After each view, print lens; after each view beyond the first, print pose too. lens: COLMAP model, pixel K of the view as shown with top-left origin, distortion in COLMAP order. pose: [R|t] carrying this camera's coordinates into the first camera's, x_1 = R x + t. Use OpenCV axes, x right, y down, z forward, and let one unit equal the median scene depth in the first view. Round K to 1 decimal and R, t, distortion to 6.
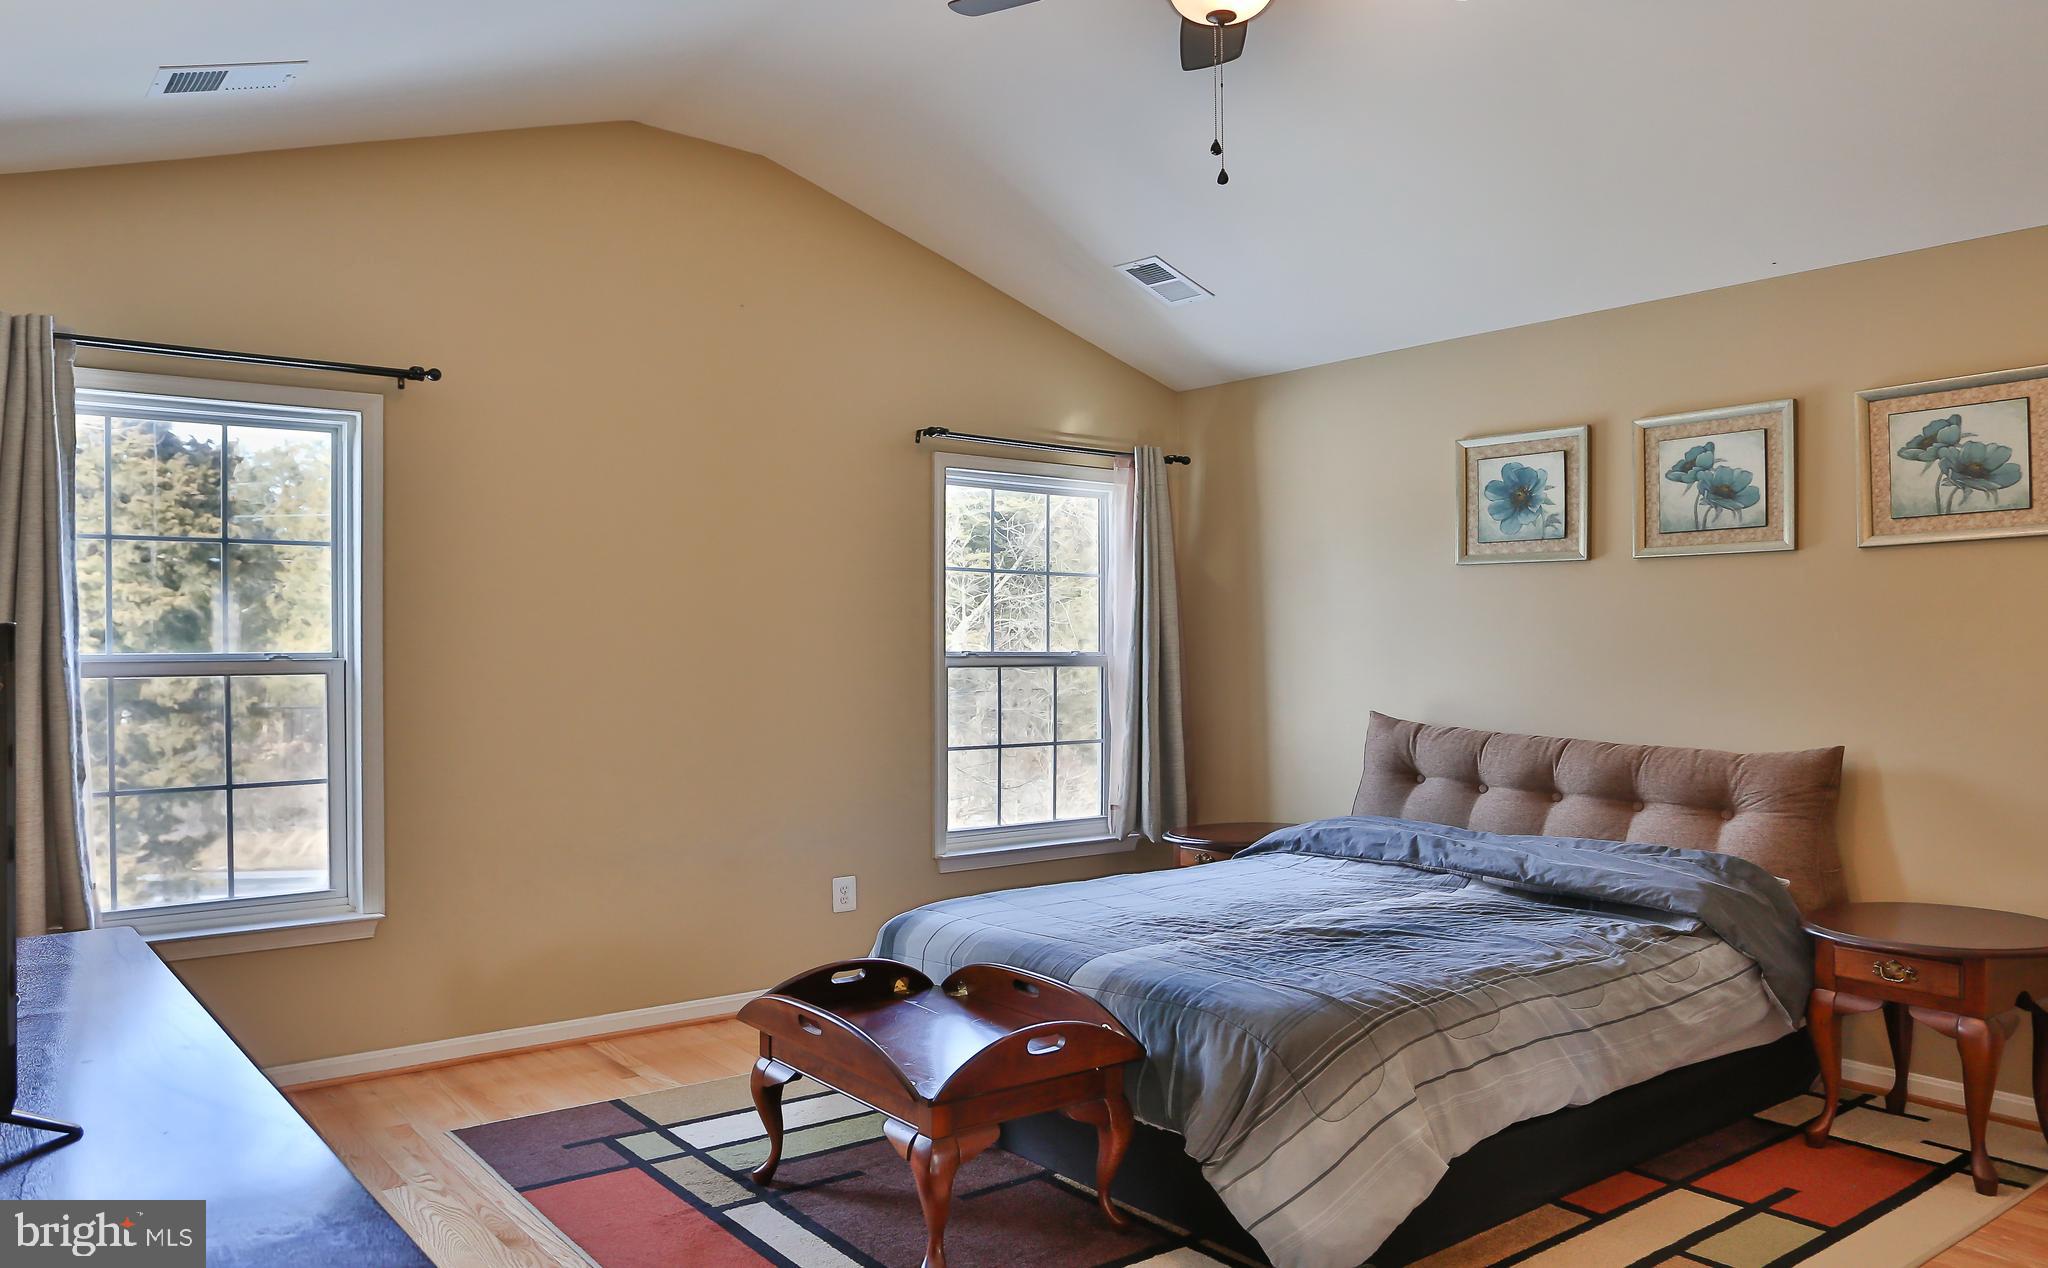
lens RADIAL K [[1471.6, 0, 1024.0], [0, 1471.6, 634.0], [0, 0, 1]] dist [-0.046395, 0.001096]
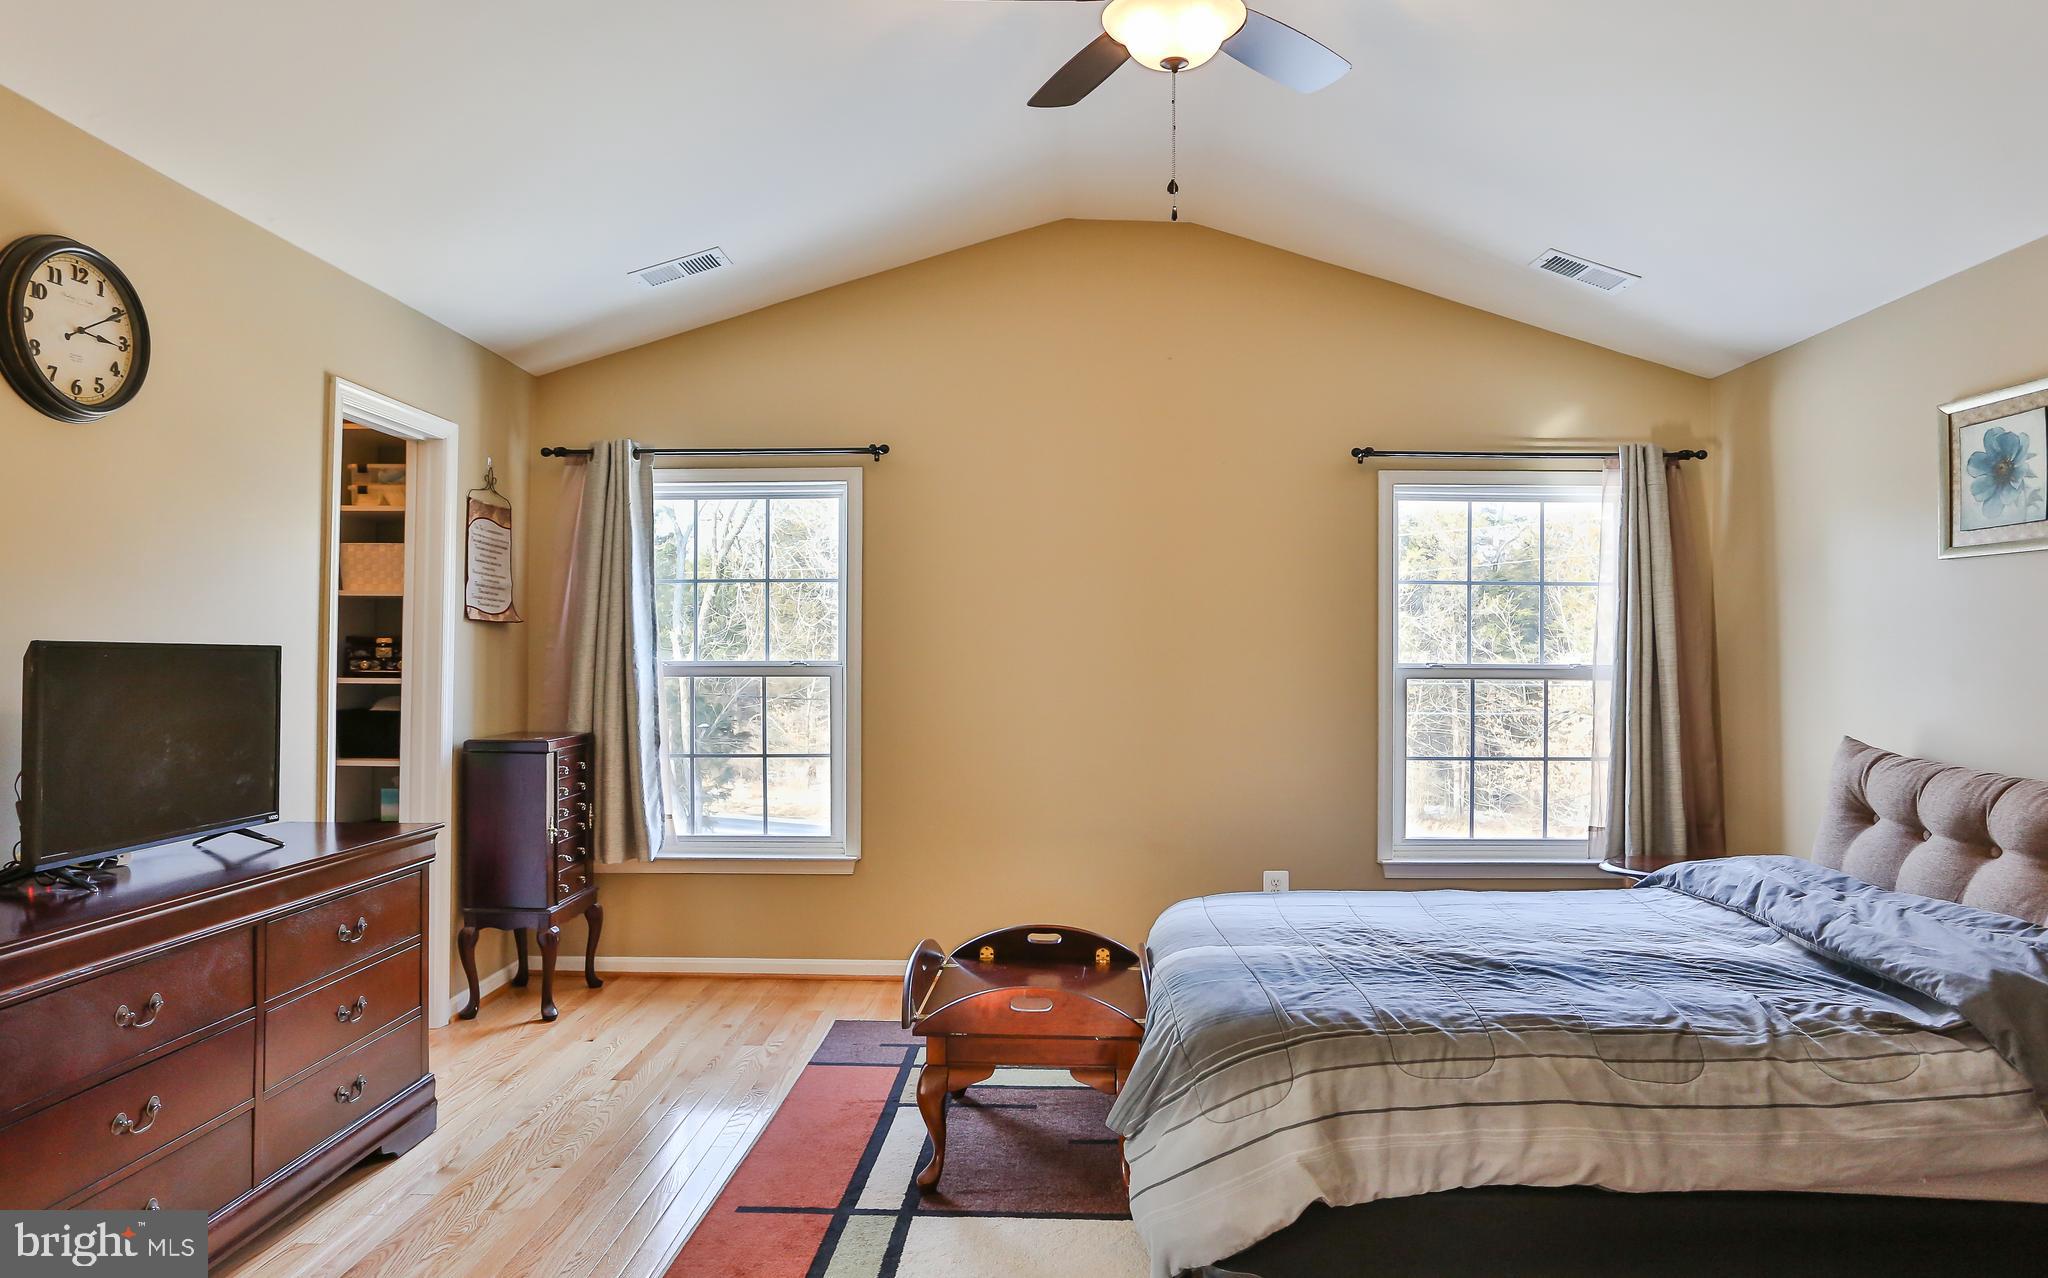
lens RADIAL K [[1389.1, 0, 1024.0], [0, 1389.1, 639.0], [0, 0, 1]] dist [-0.023288, 0.005108]
pose [[0.772708, -0.005945, -0.634734, 0.407641], [0.001744, 0.999972, -0.007243, 0.001747], [0.634760, 0.004490, 0.772697, 0.094679]]
